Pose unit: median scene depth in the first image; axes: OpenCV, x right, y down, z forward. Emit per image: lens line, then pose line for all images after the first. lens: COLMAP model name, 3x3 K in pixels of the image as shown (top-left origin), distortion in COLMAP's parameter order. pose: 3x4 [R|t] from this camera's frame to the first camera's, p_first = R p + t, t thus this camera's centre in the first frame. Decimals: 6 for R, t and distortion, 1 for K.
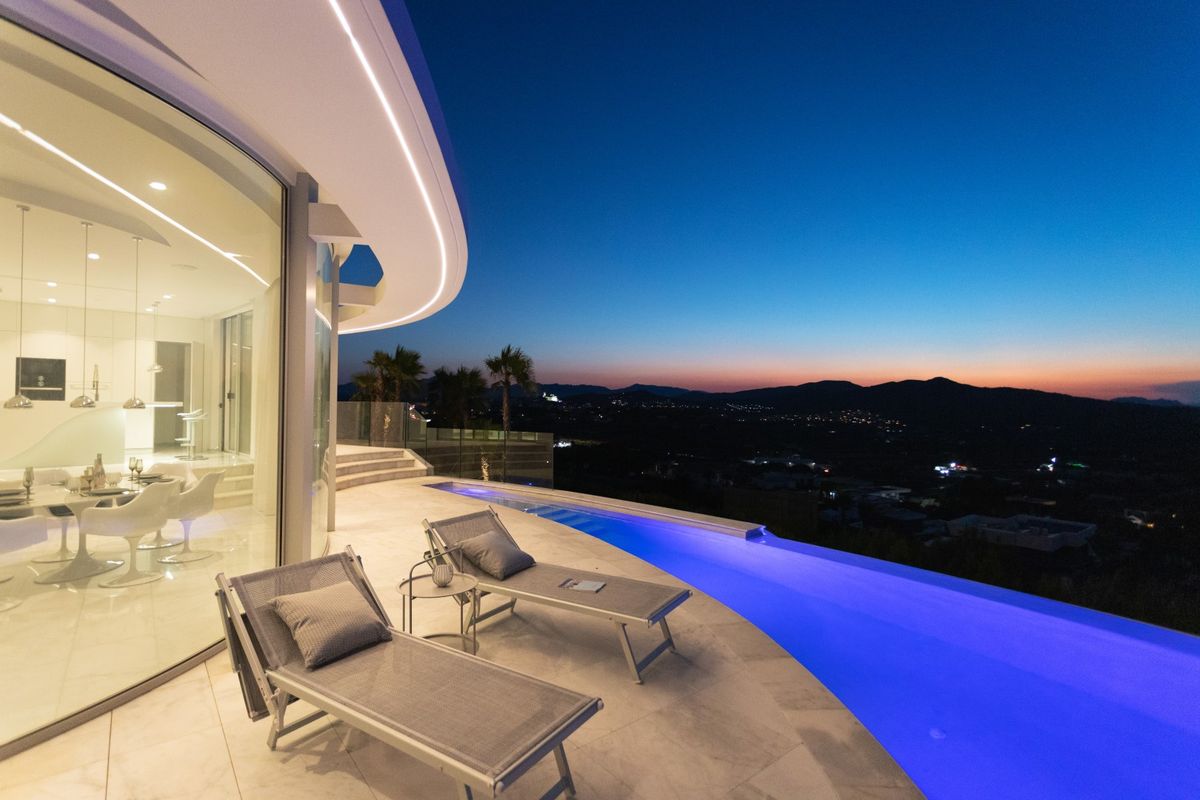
lens RADIAL K [[565.6, 0, 608.0], [0, 565.6, 402.7], [0, 0, 1]] dist [0.000936, 0.001351]
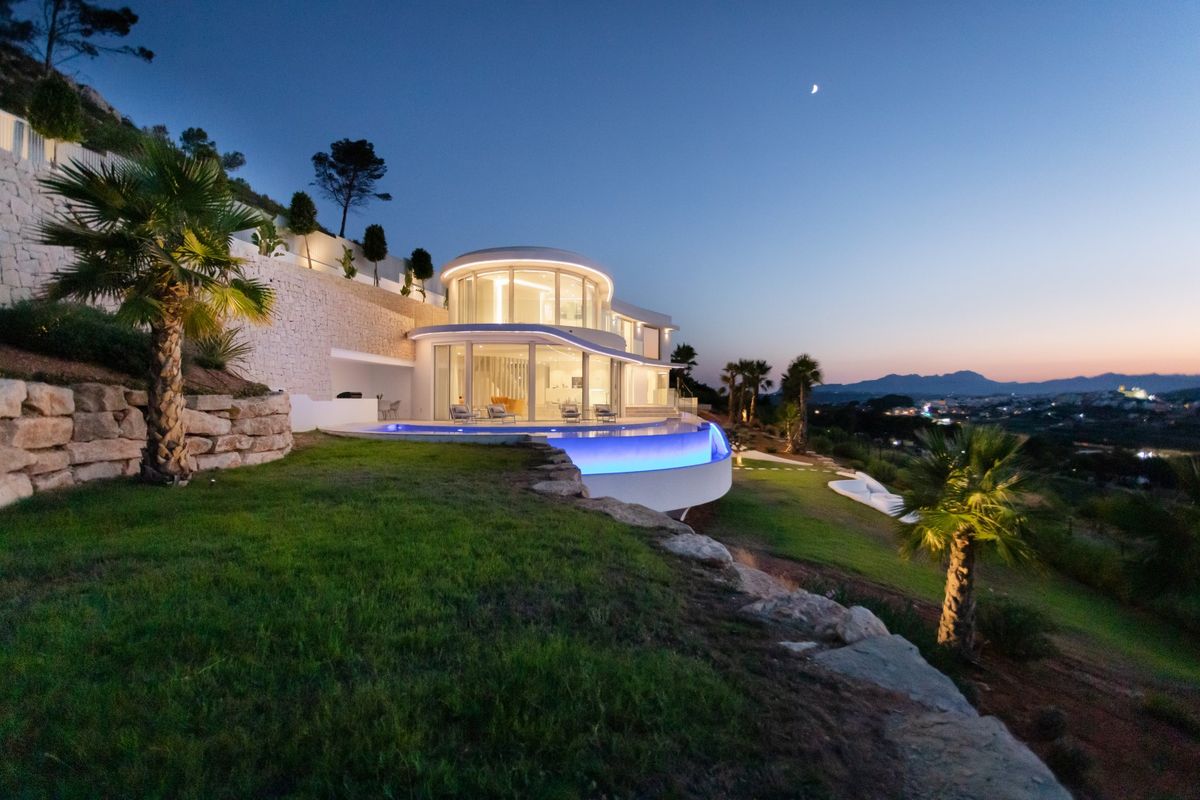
lens RADIAL K [[565.6, 0, 605.0], [0, 565.6, 399.1], [0, 0, 1]] dist [0.000936, 0.001351]
pose [[0.654171, -0.009301, -0.756290, 0.659990], [0.006336, 0.999957, -0.006817, 0.031597], [0.756320, -0.000332, 0.654201, -0.435866]]
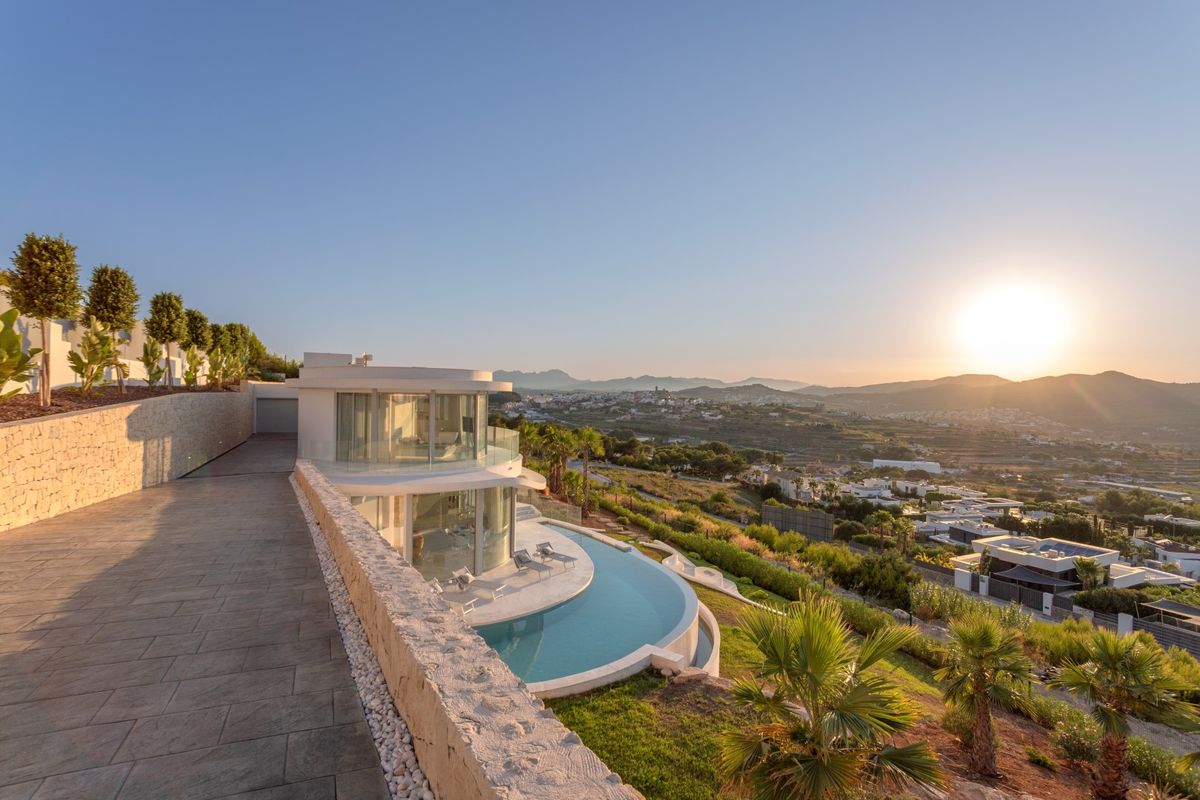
lens RADIAL K [[565.6, 0, 603.3], [0, 565.6, 396.5], [0, 0, 1]] dist [0.000936, 0.001351]
pose [[0.978441, 0.011917, -0.206182, 0.272674], [-0.012040, 0.999927, 0.000659, -0.150038], [0.206175, 0.001837, 0.978513, -0.598863]]
